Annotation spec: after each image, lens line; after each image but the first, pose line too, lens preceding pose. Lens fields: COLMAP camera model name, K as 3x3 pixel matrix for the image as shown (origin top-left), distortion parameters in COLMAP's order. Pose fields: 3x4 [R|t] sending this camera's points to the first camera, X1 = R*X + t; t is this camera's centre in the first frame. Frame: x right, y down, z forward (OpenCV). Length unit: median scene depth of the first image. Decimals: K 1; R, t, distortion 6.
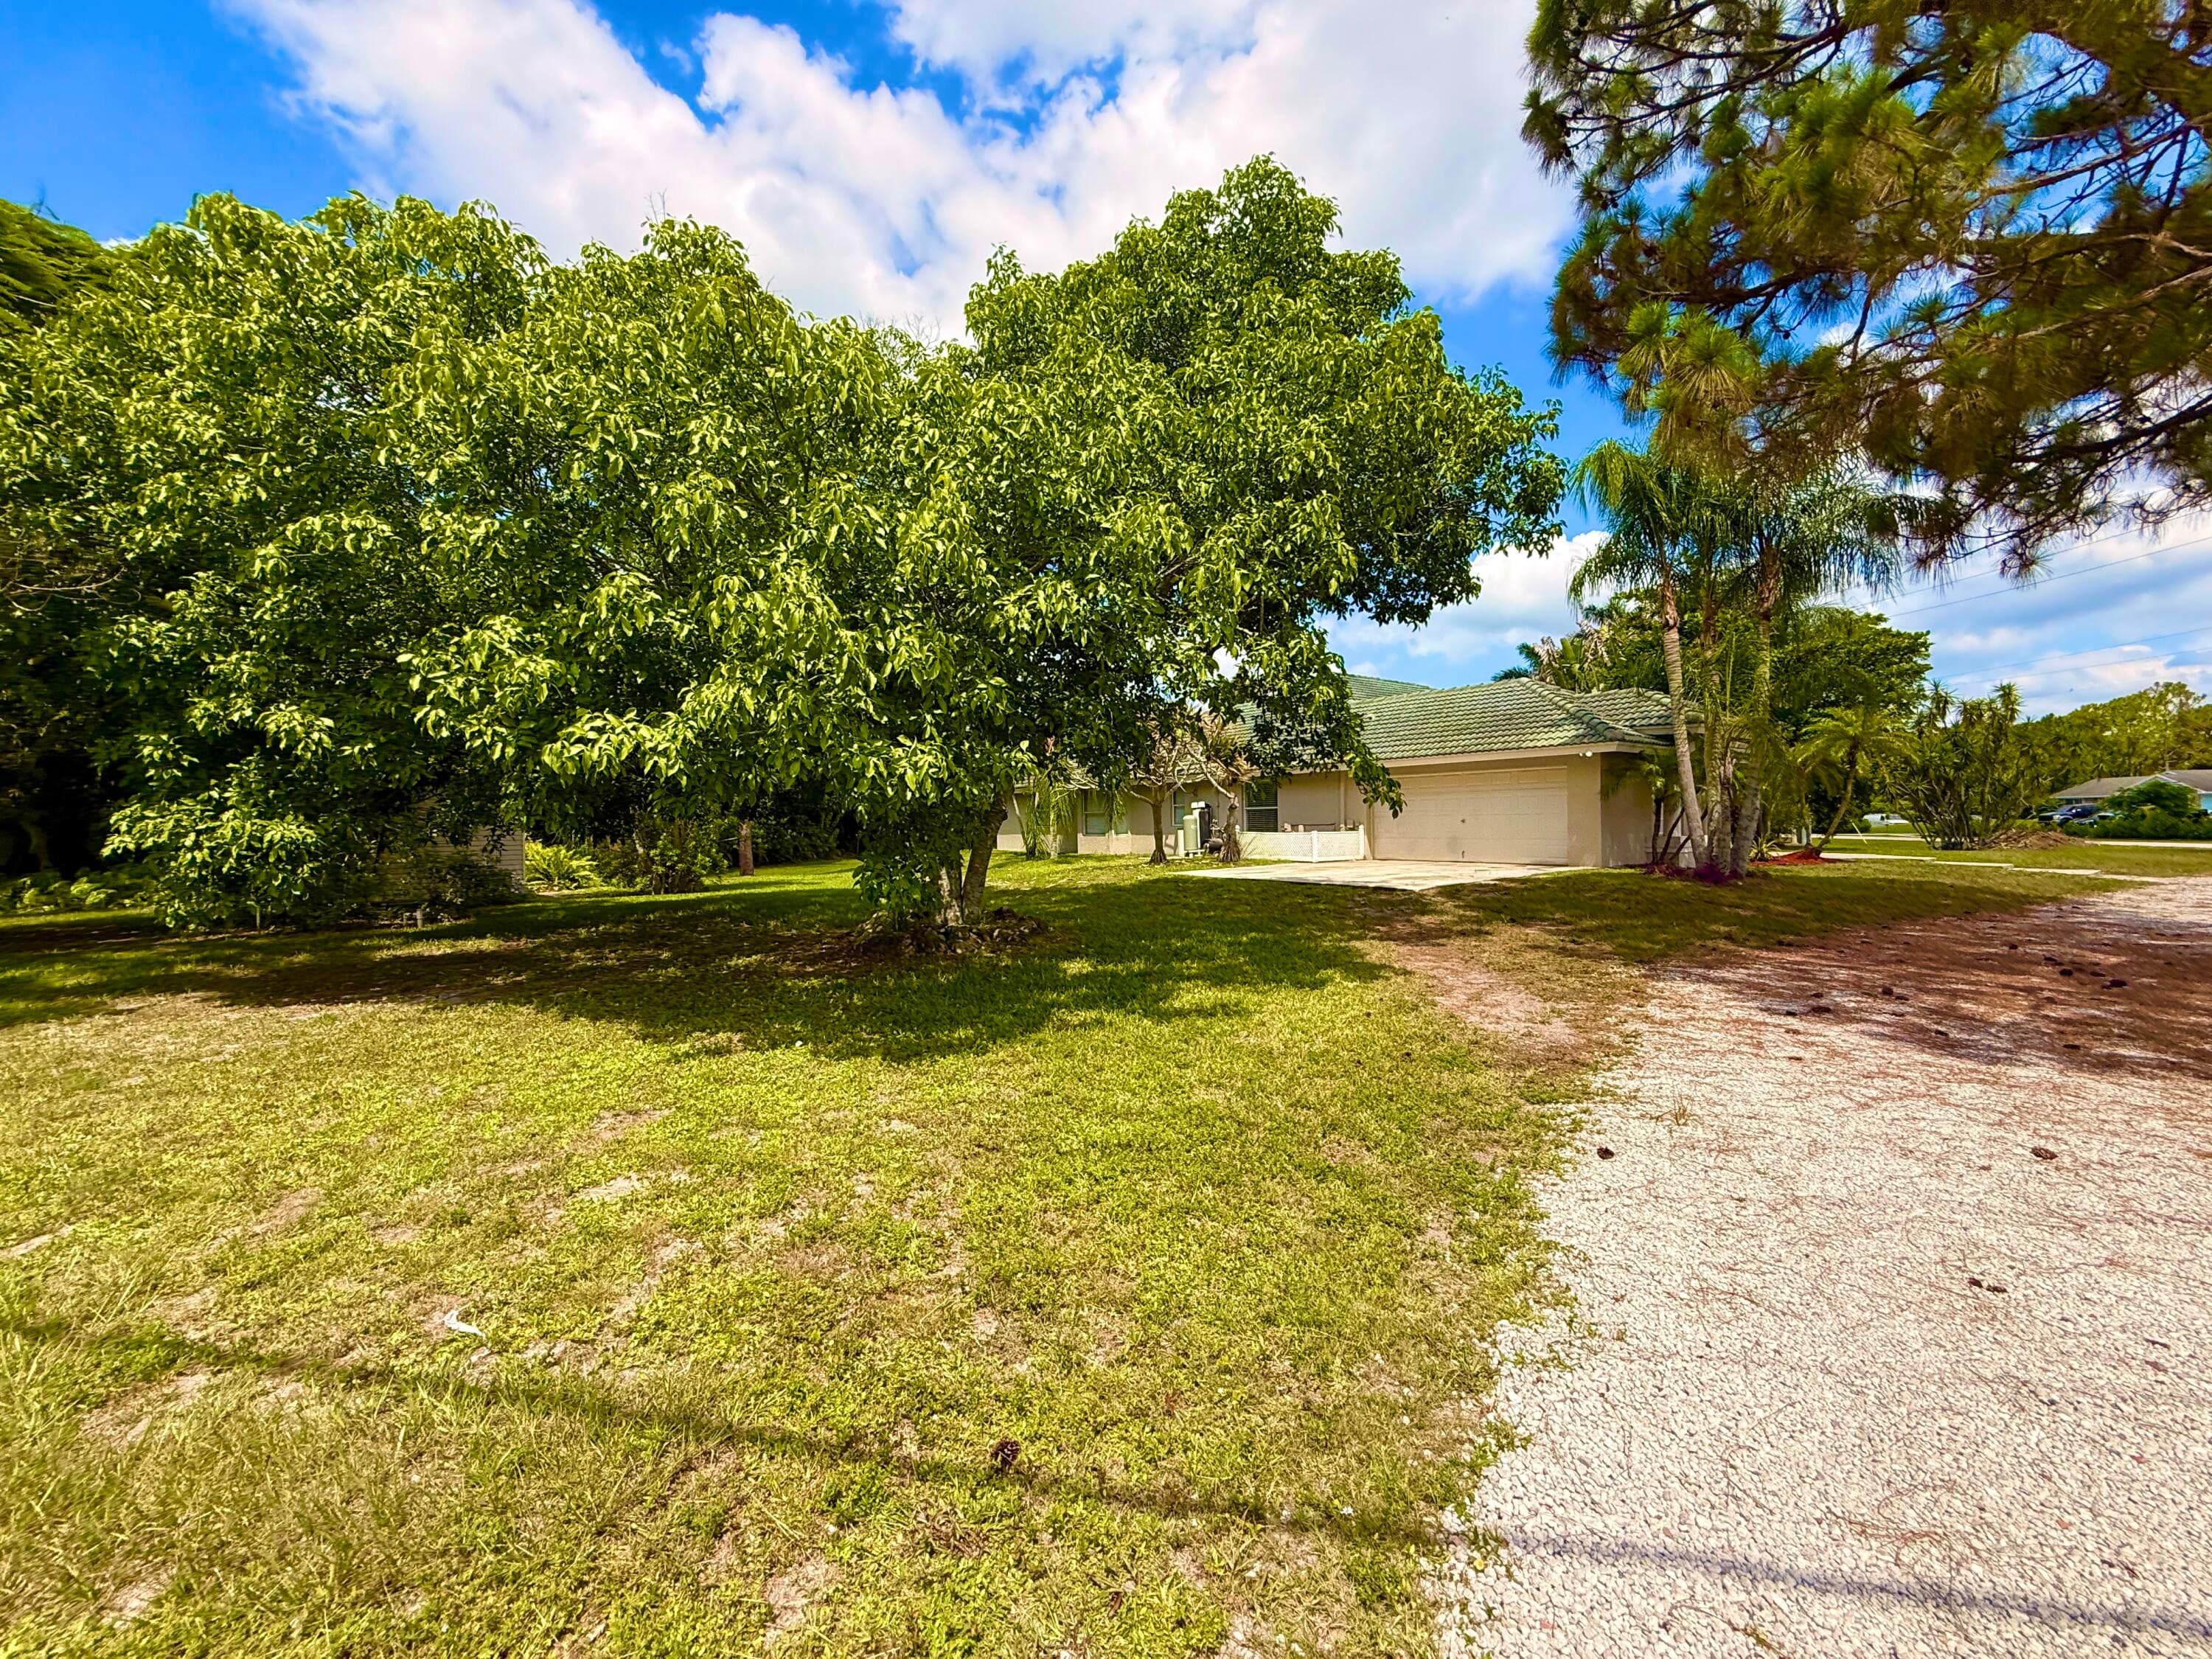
lens RADIAL K [[881.5, 0, 1104.6], [0, 881.5, 832.8], [0, 0, 1]] dist [-0.000269, 0.000614]
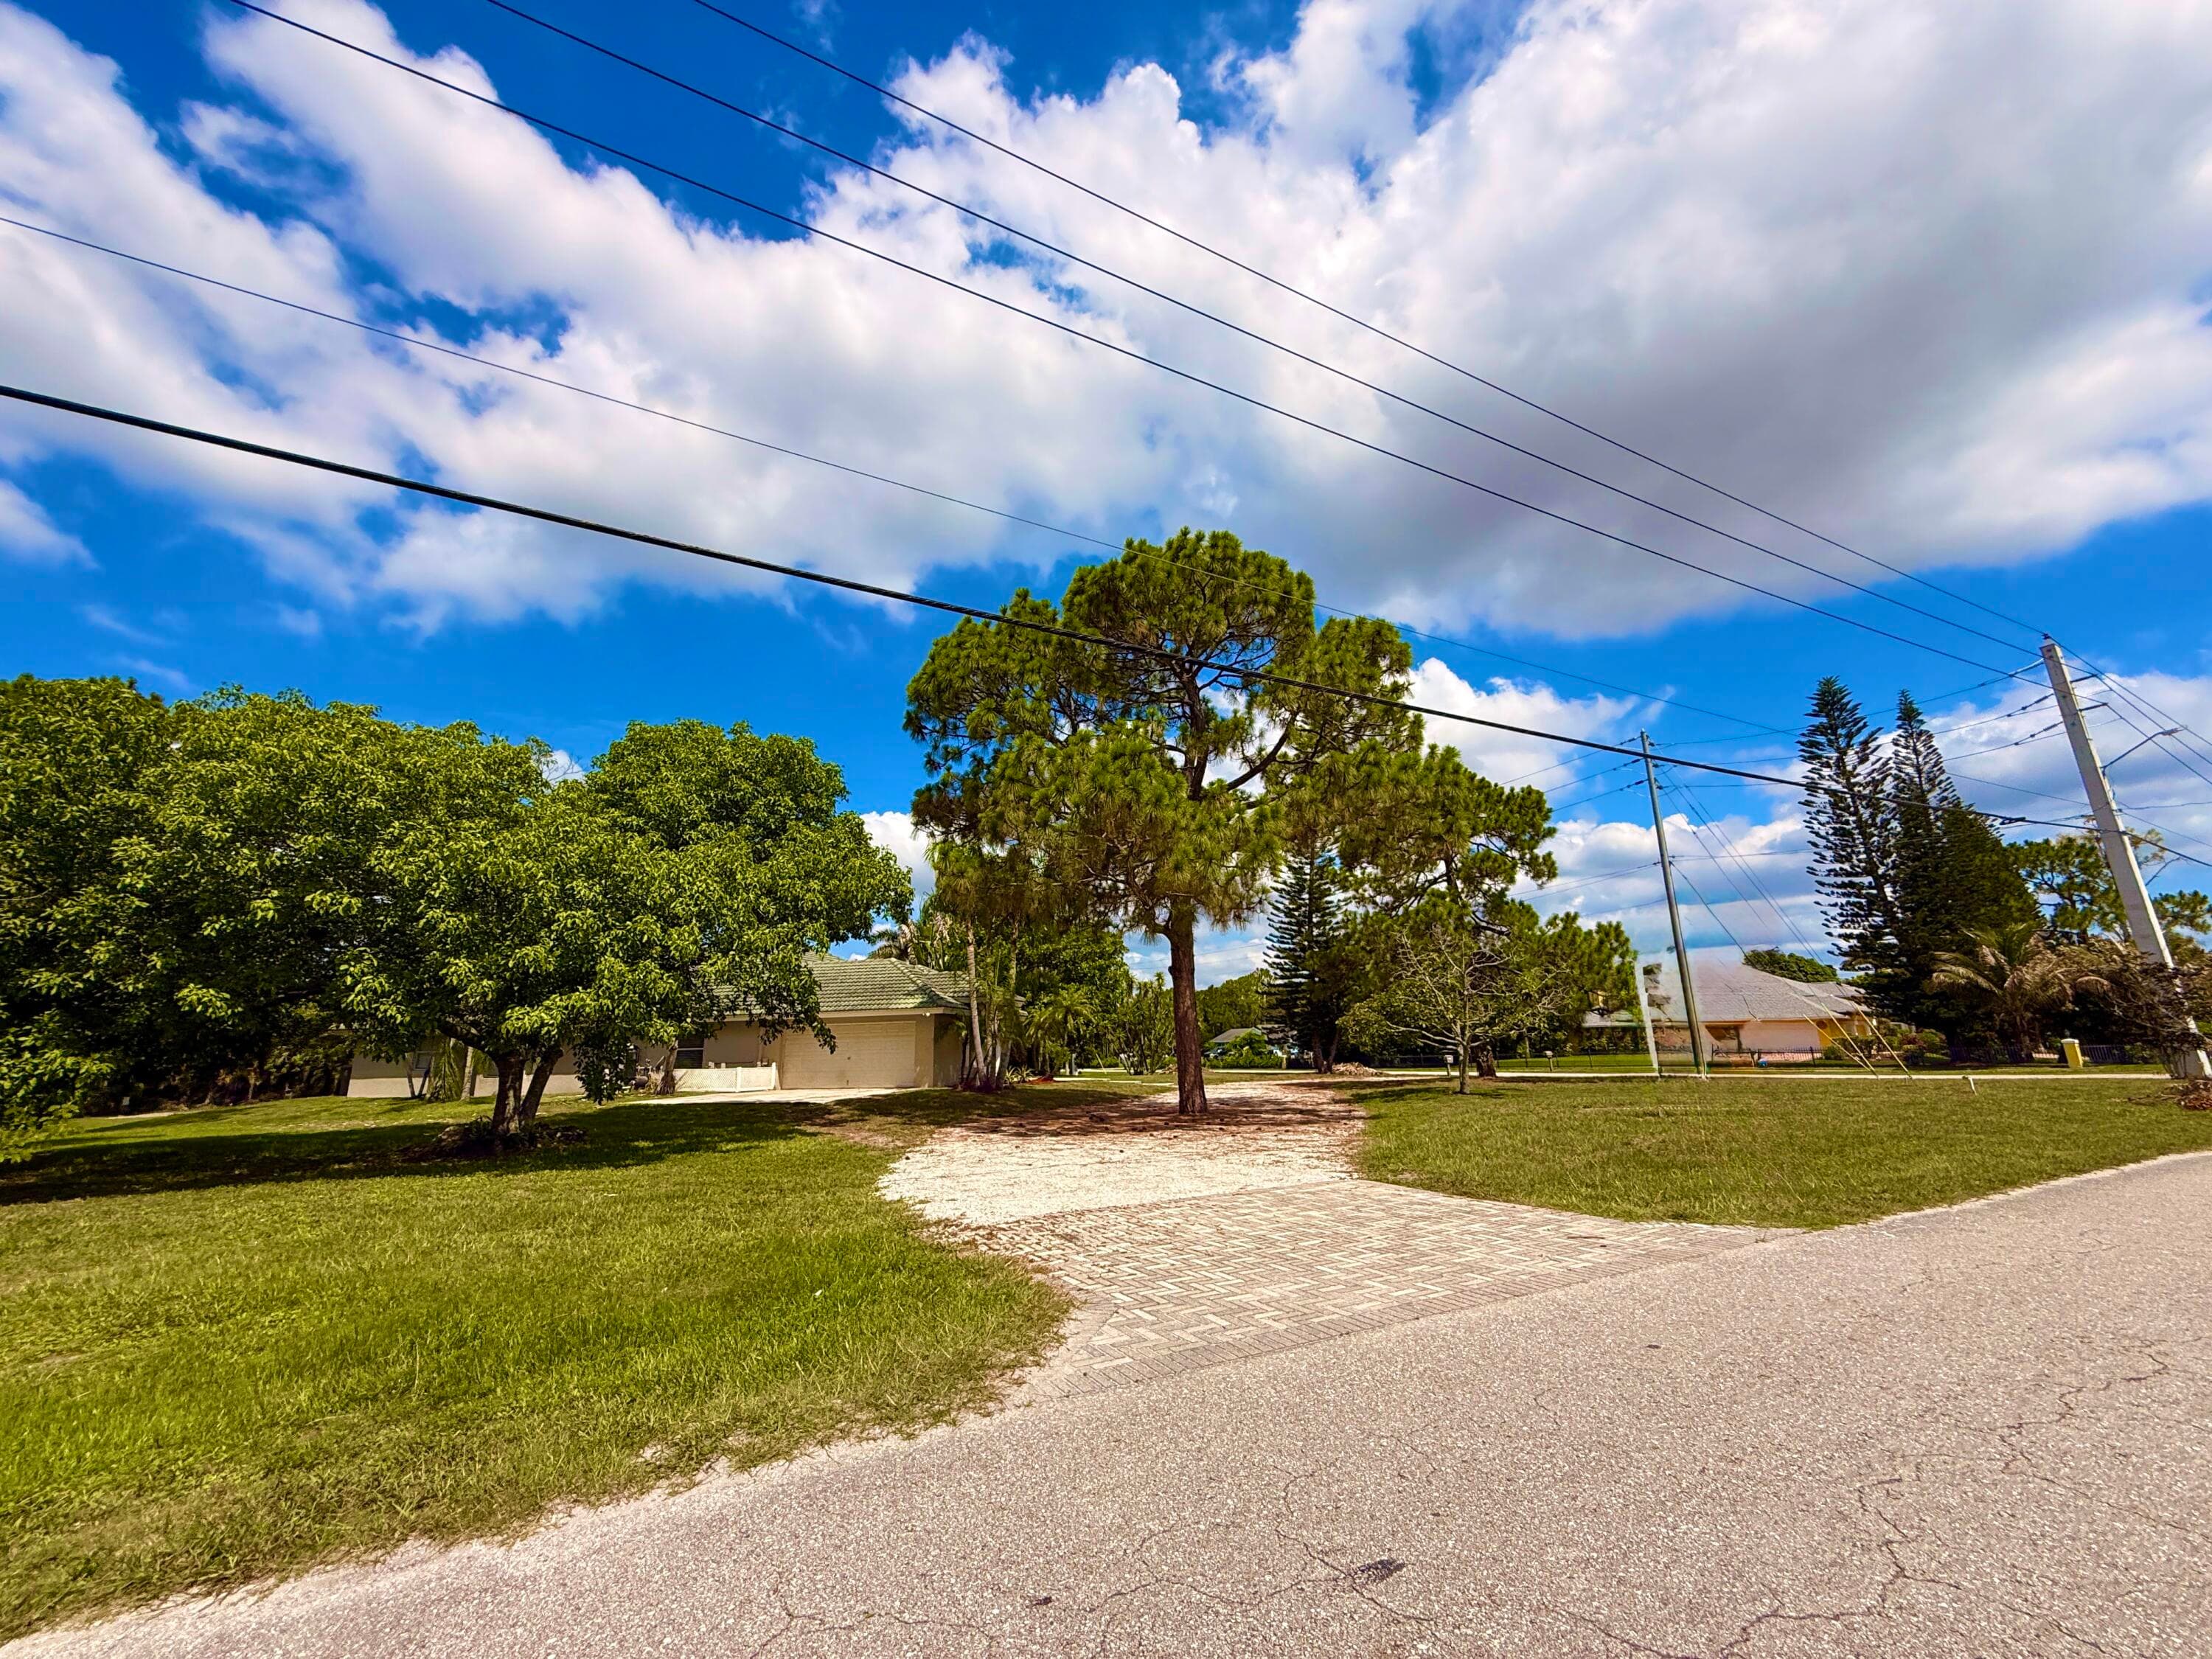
lens RADIAL K [[881.5, 0, 1101.5], [0, 881.5, 829.1], [0, 0, 1]] dist [-0.000269, 0.000614]
pose [[0.781029, 0.151727, 0.605783, -0.231645], [0.016467, 0.964696, -0.262852, 0.012909], [-0.624278, 0.215270, 0.750956, -0.484206]]
